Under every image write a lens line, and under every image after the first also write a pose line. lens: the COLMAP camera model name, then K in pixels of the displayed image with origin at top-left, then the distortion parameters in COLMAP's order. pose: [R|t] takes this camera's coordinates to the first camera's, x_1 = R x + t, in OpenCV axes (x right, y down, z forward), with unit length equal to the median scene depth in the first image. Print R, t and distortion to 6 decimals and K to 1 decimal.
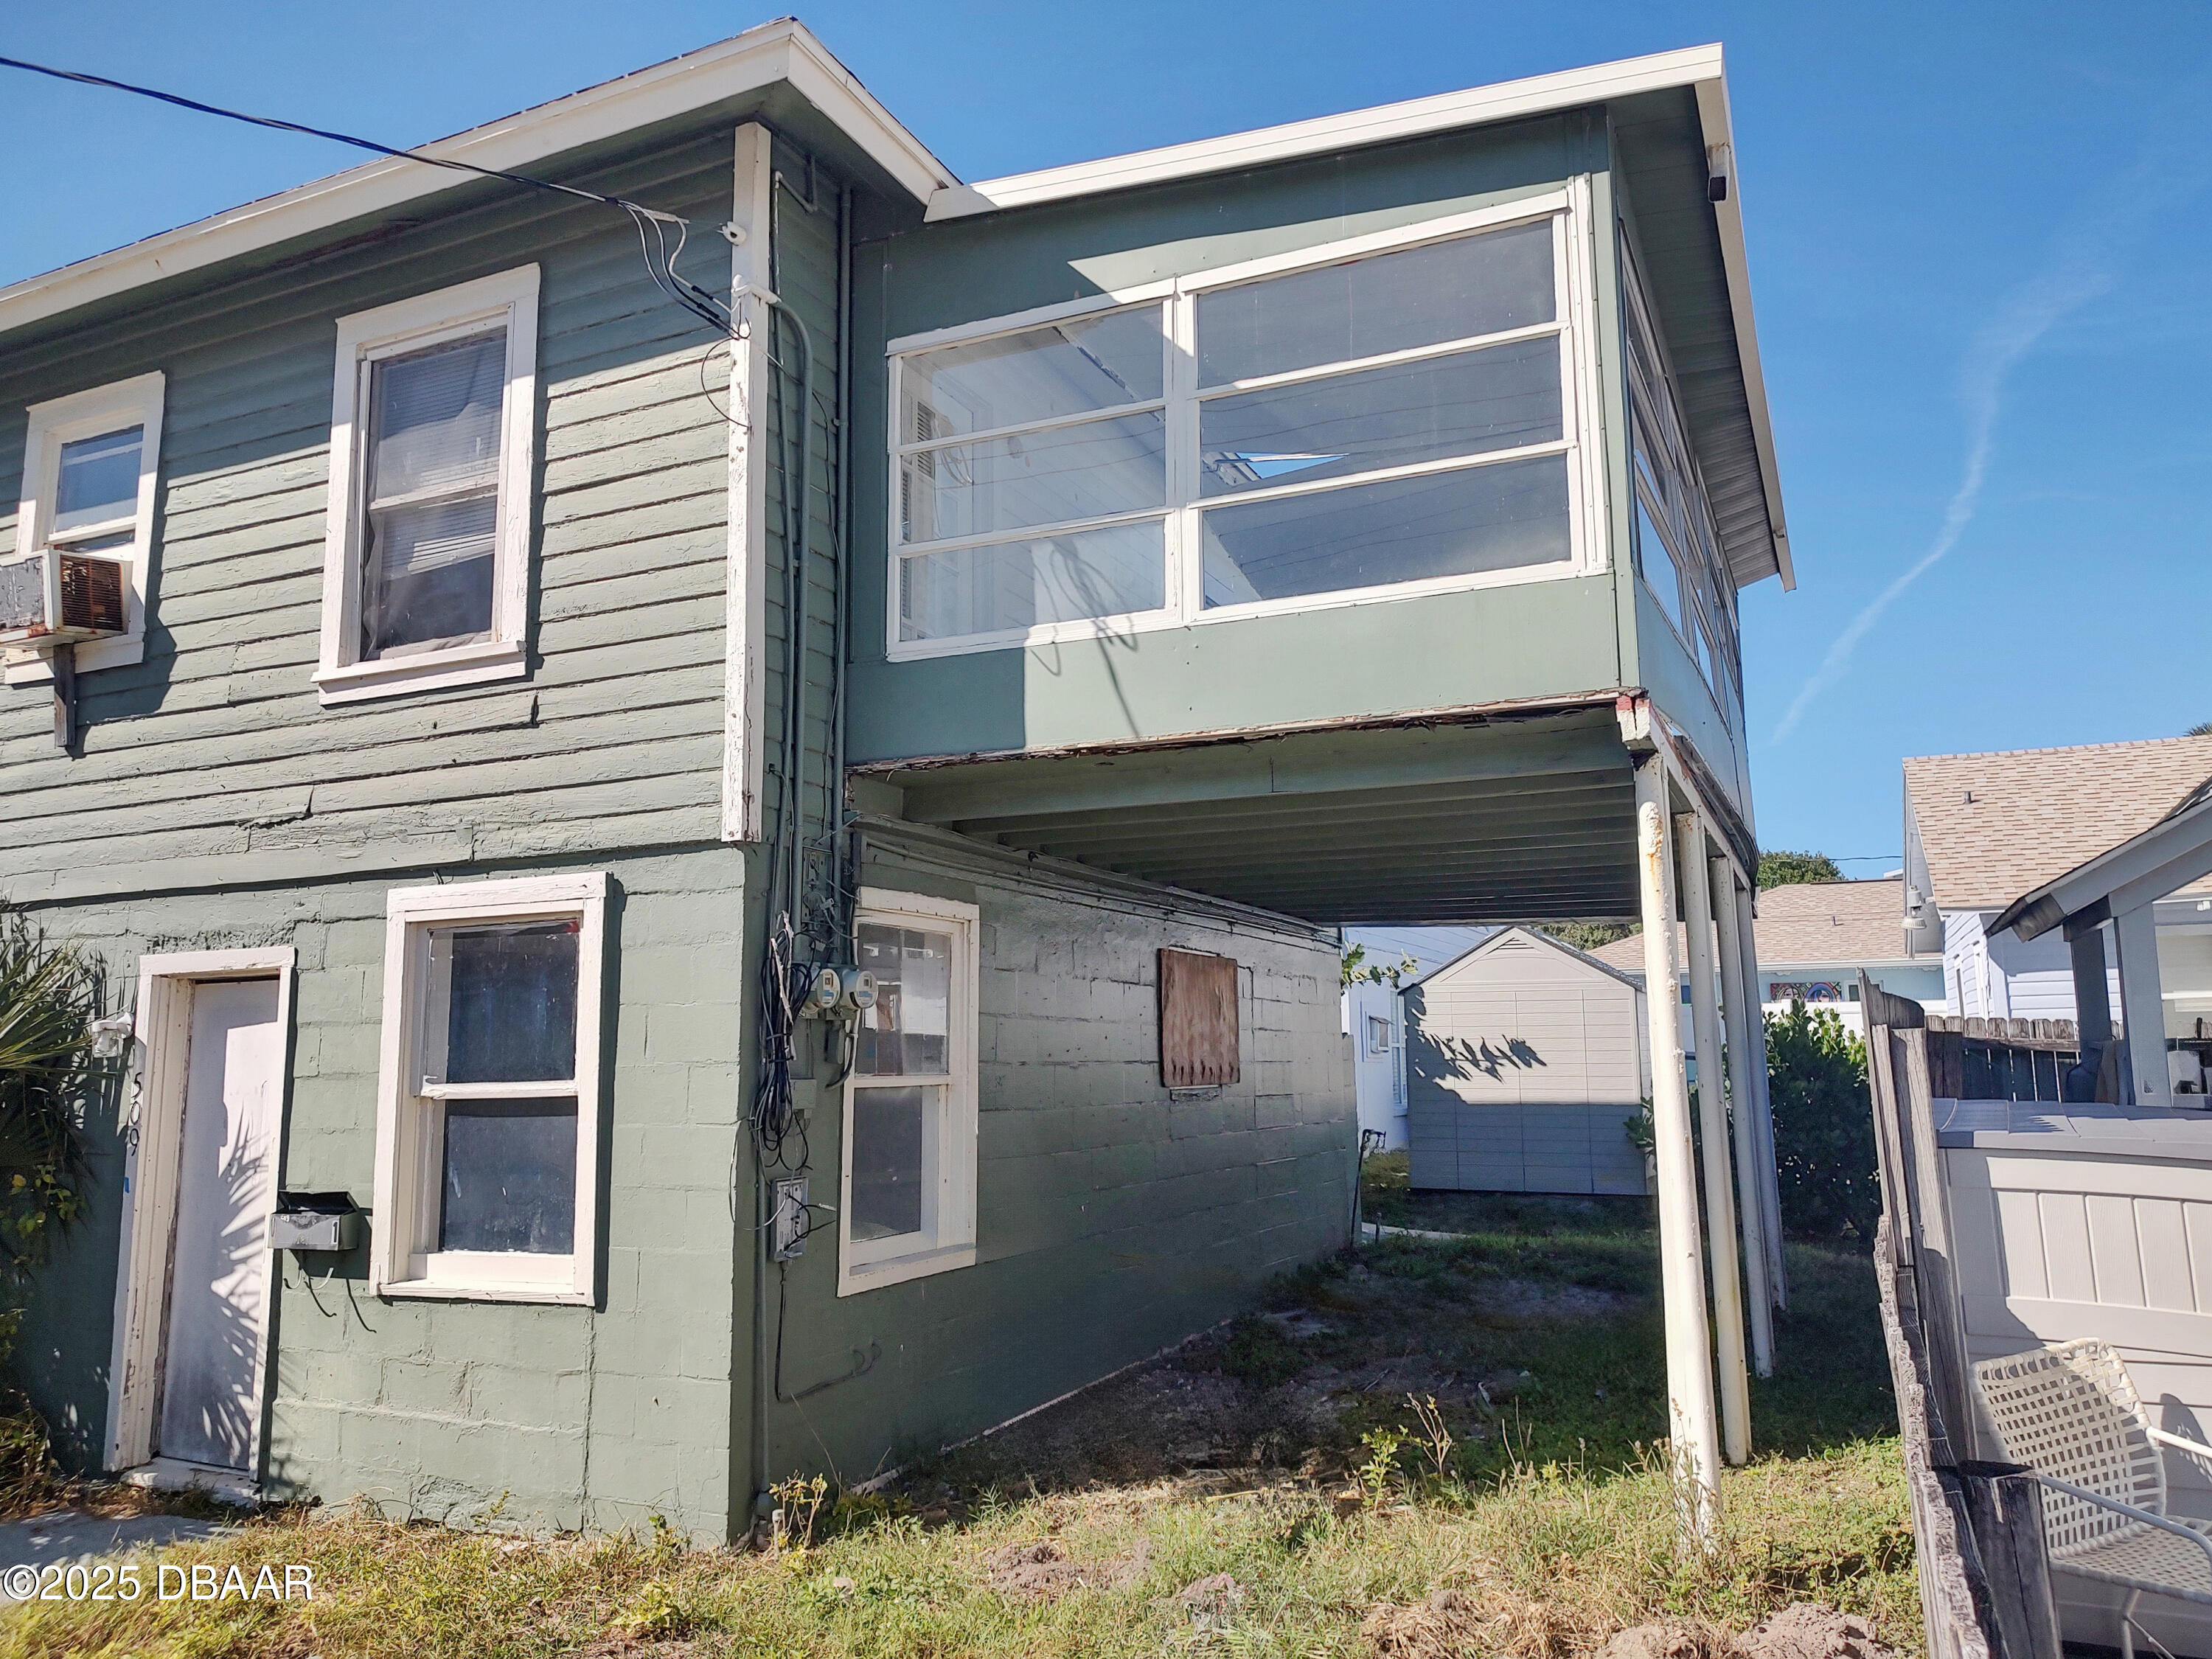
lens RADIAL K [[1590.3, 0, 1145.3], [0, 1590.3, 824.3], [0, 0, 1]] dist [0.018130, -0.016370]
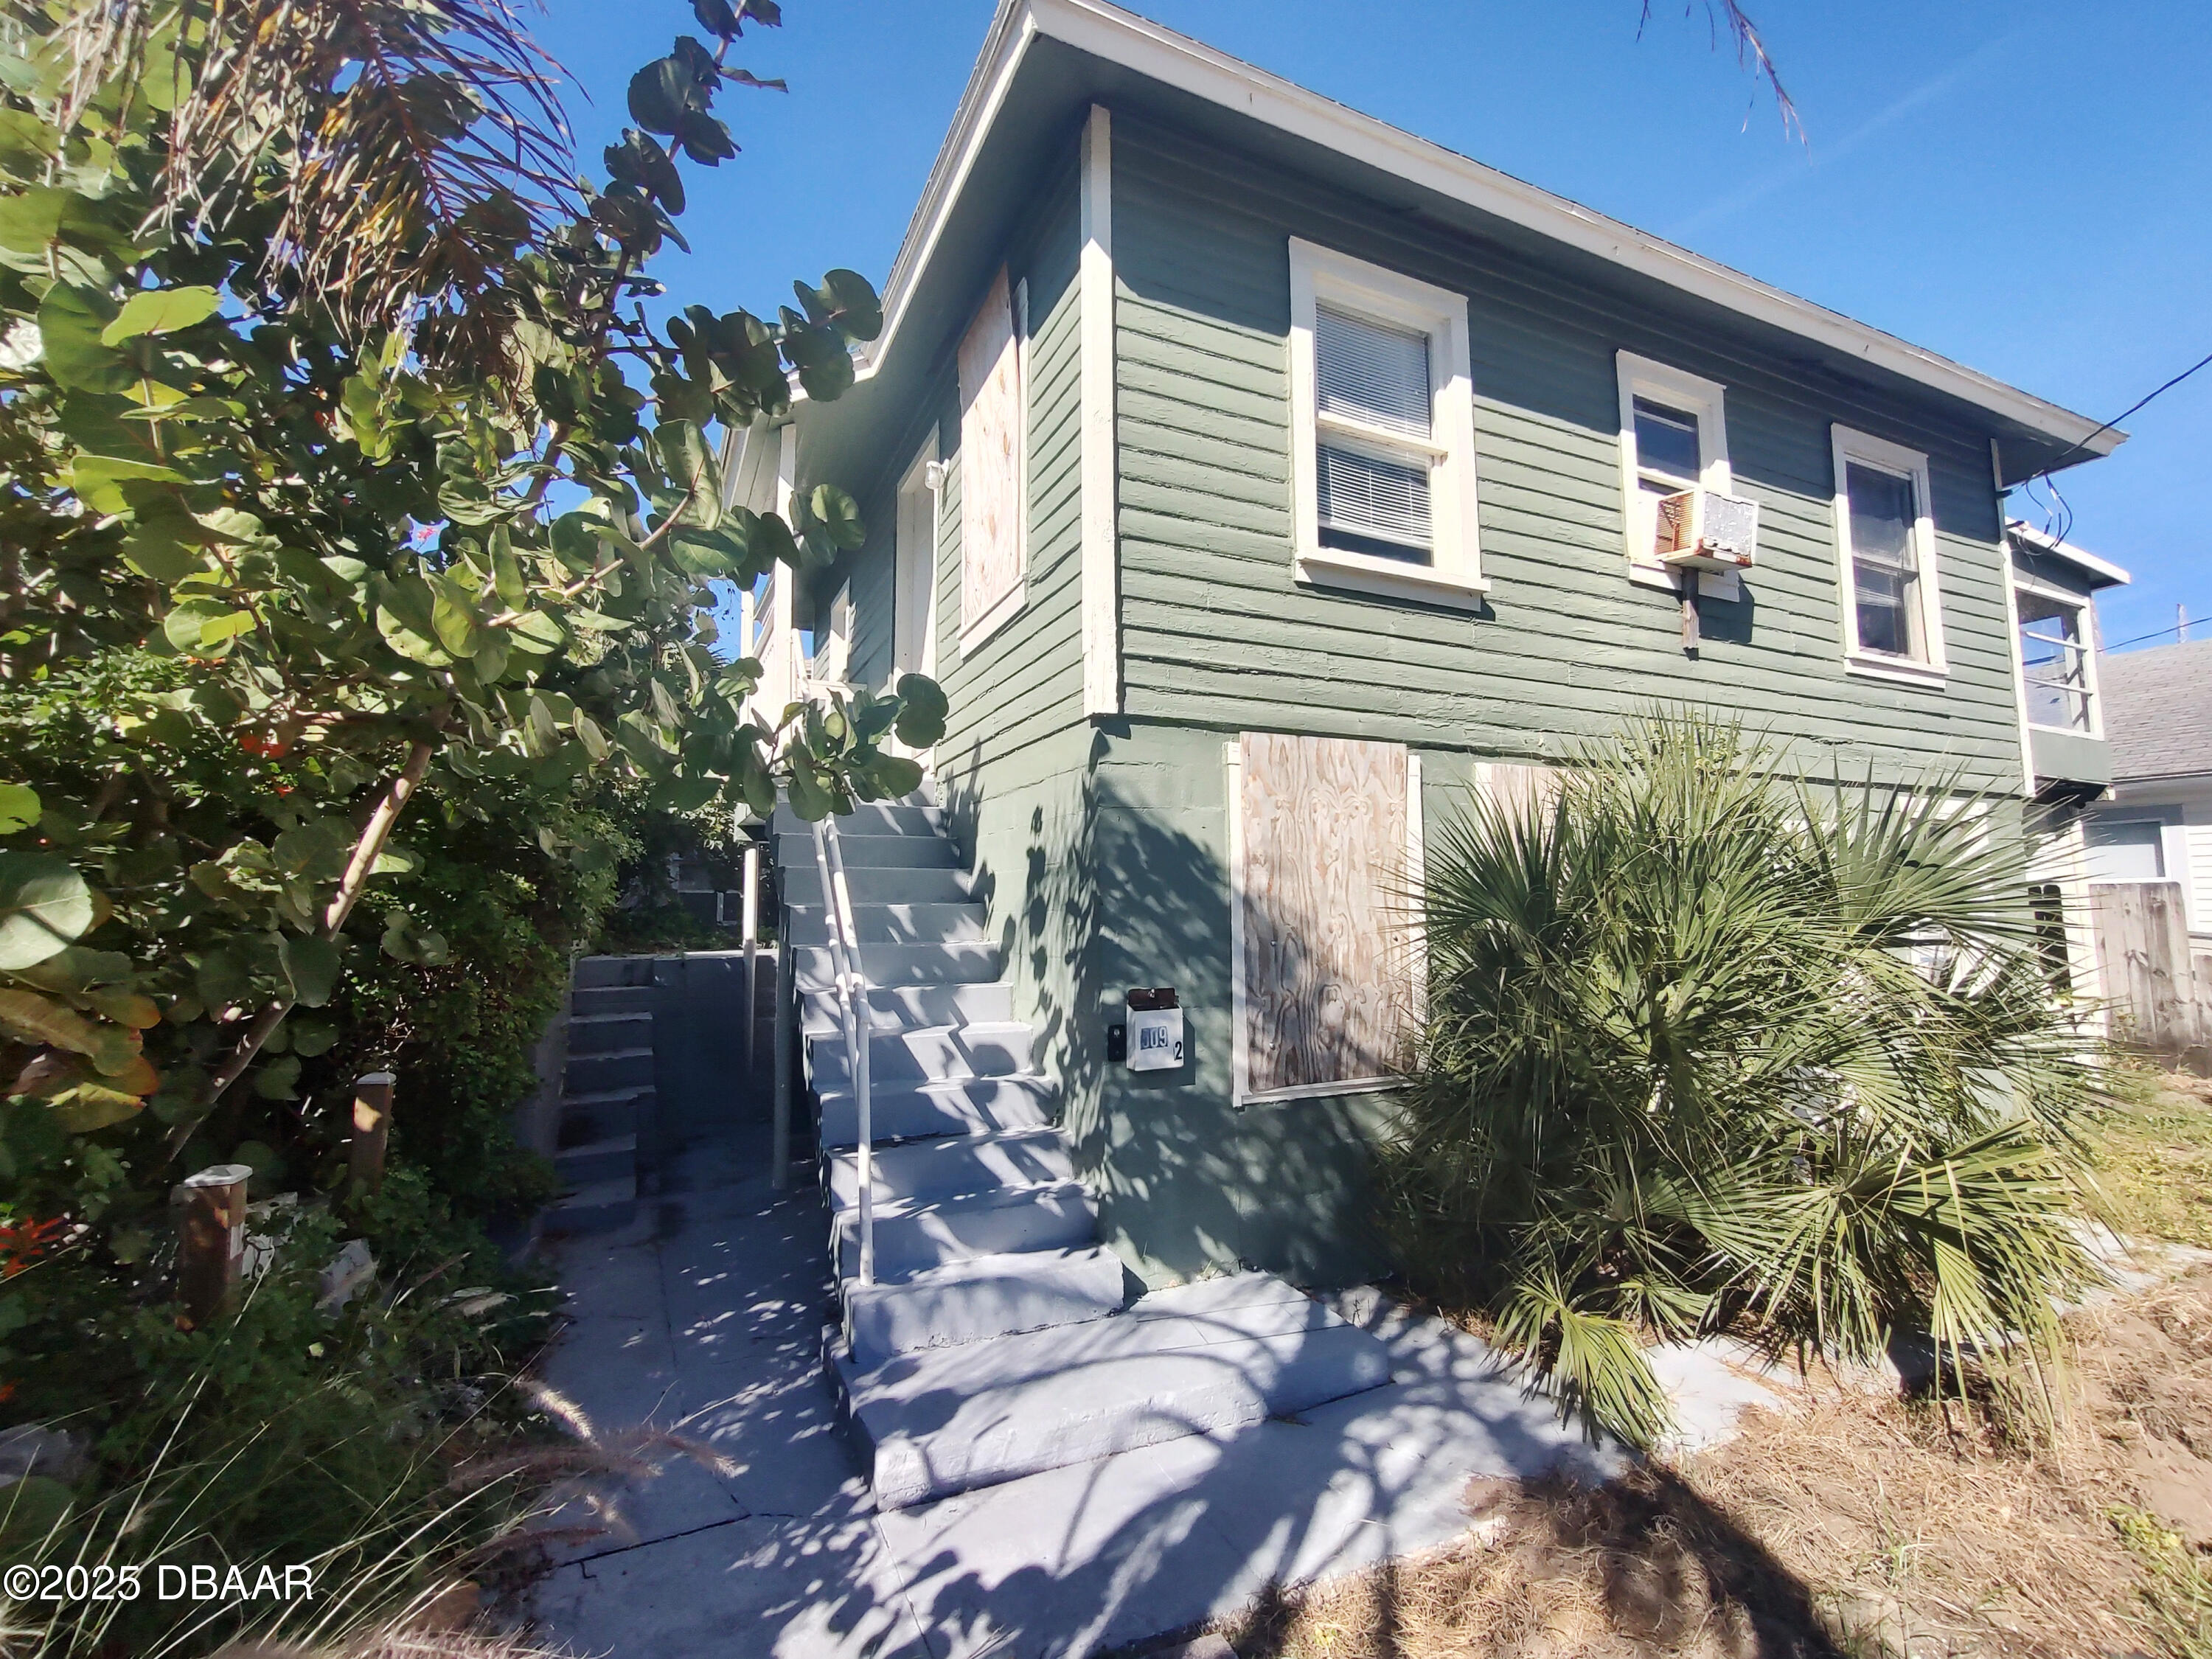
lens RADIAL K [[1000.4, 0, 1086.7], [0, 1000.4, 823.5], [0, 0, 1]] dist [-0.014277, 0.003916]
pose [[0.657093, 0.079729, 0.749581, -1.852772], [-0.116442, 0.993191, -0.003565, 0.175131], [-0.744761, -0.084940, 0.661903, 0.965123]]
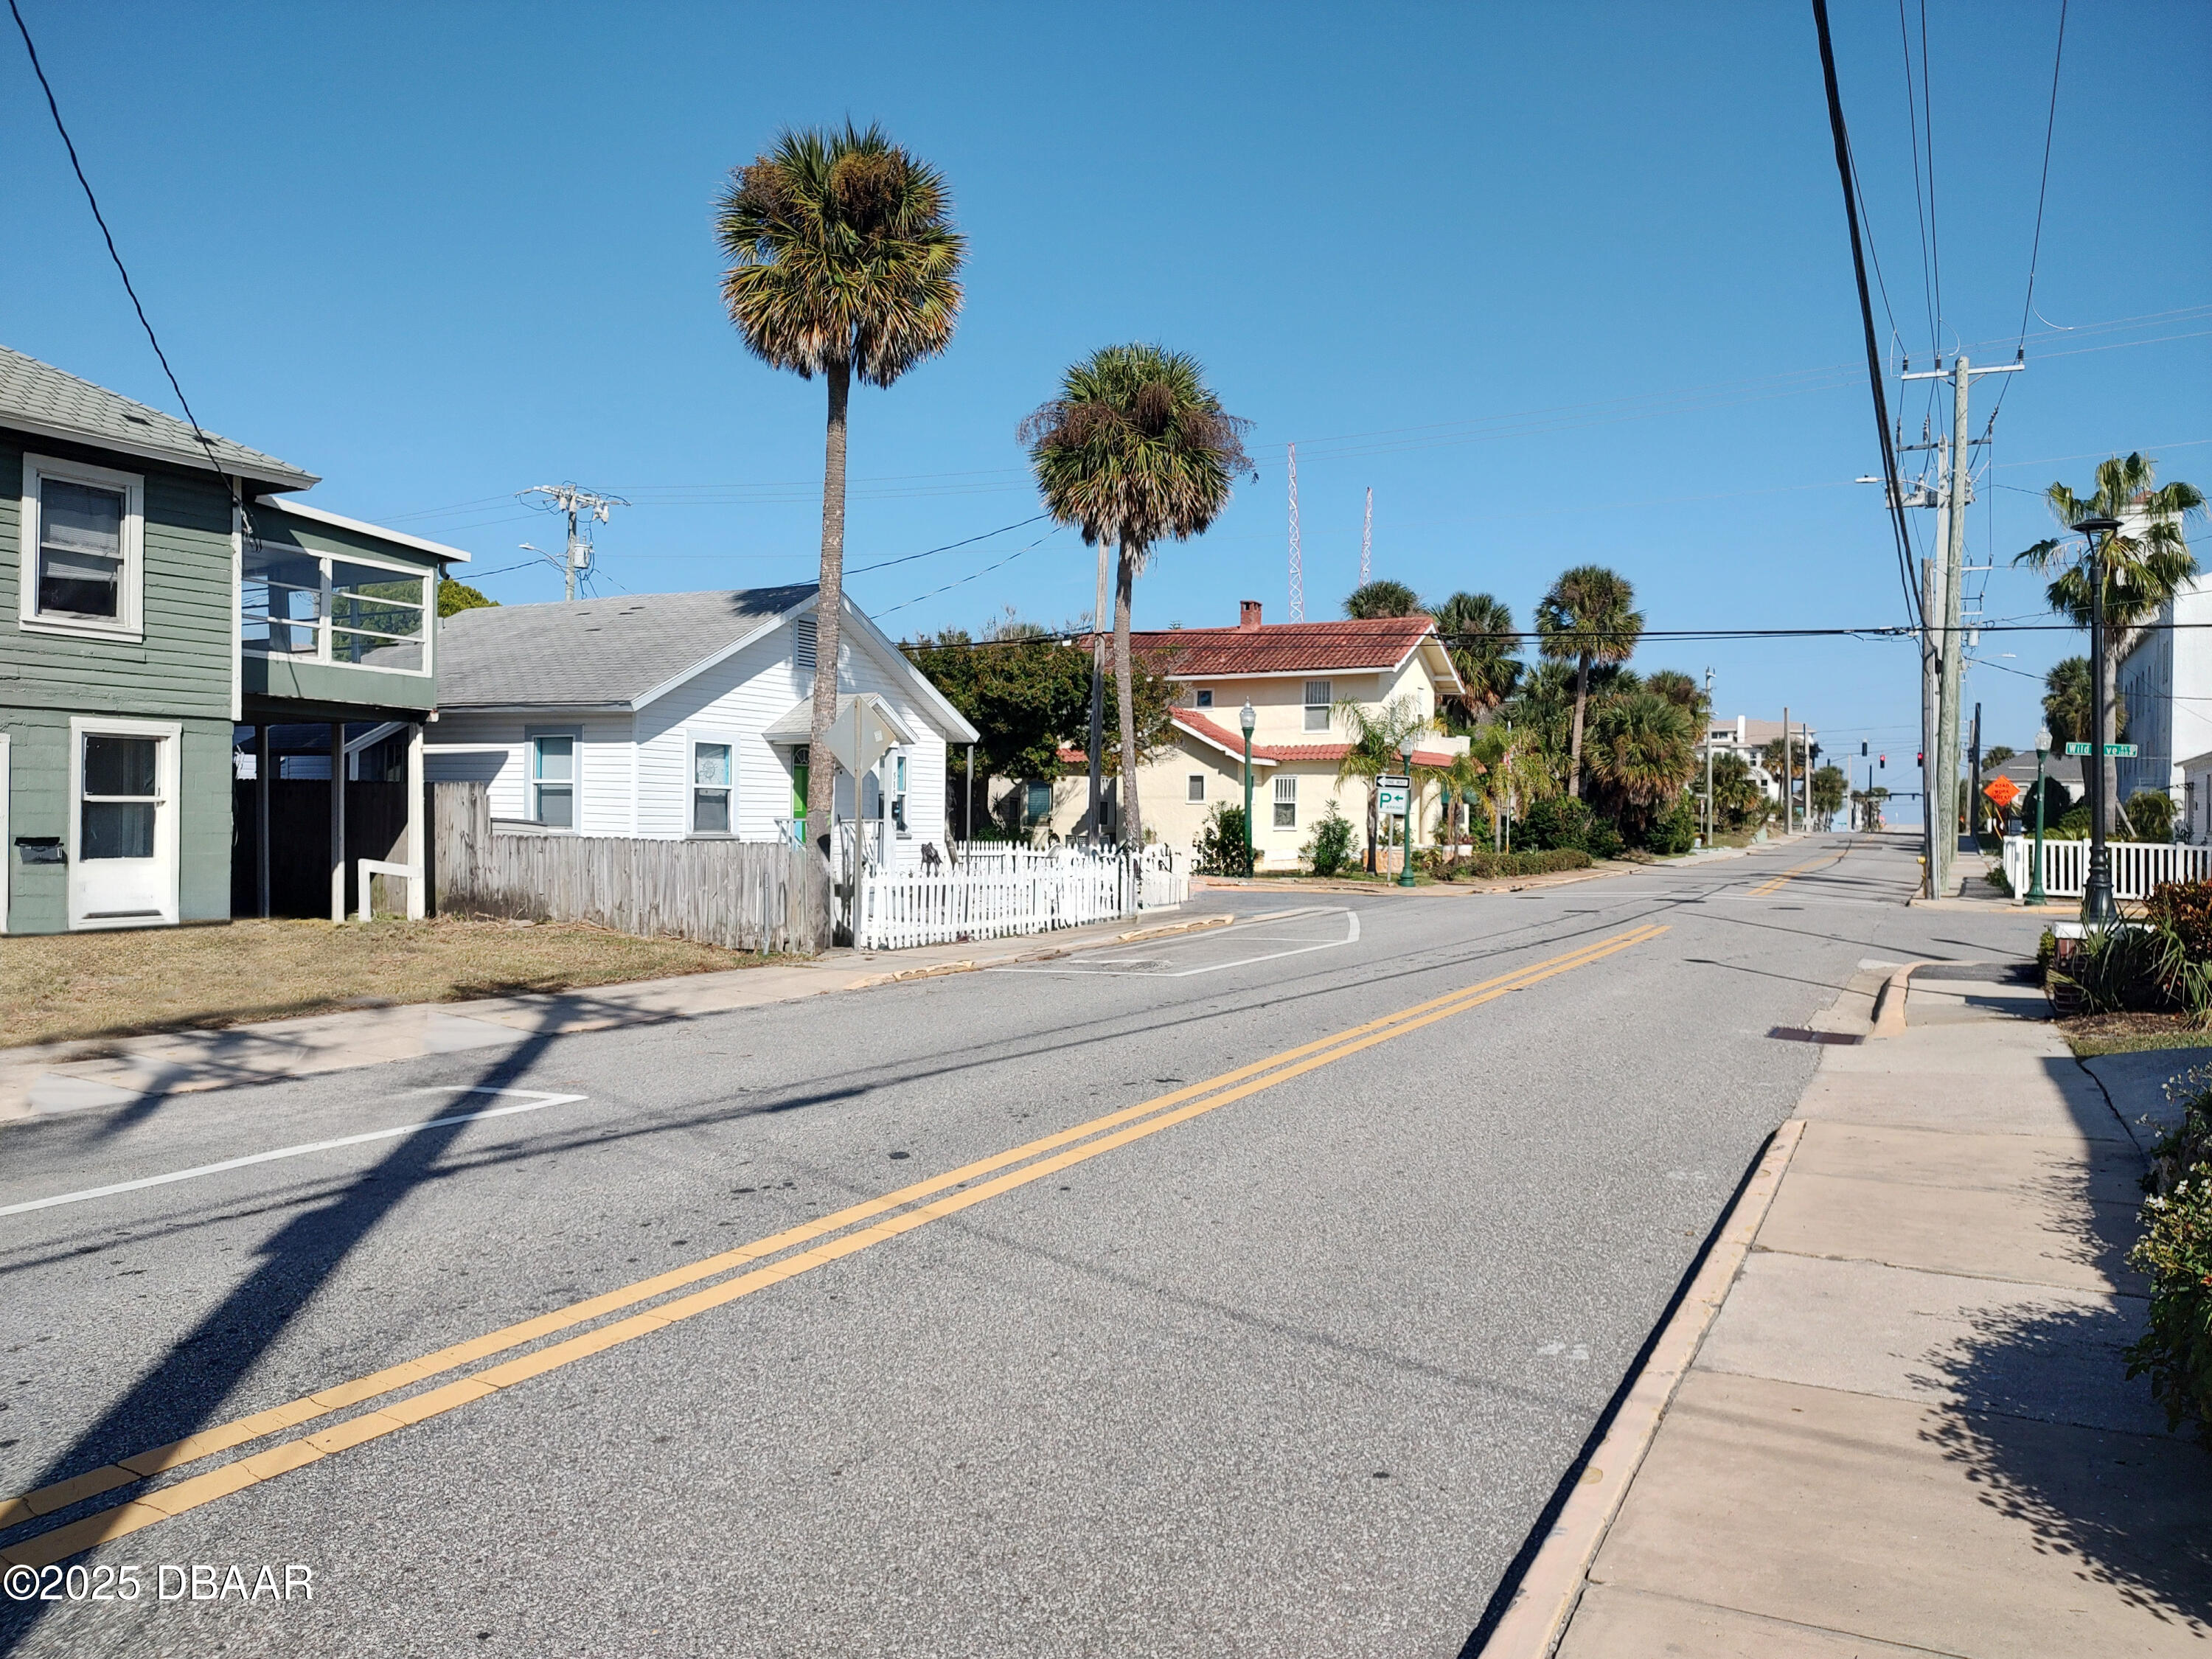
lens RADIAL K [[1590.3, 0, 1087.8], [0, 1590.3, 828.0], [0, 0, 1]] dist [0.018130, -0.016370]
pose [[0.066125, 0.011622, 0.997744, -2.894705], [-0.156608, 0.987660, -0.001126, -0.032628], [-0.985445, -0.156180, 0.067129, -0.753317]]
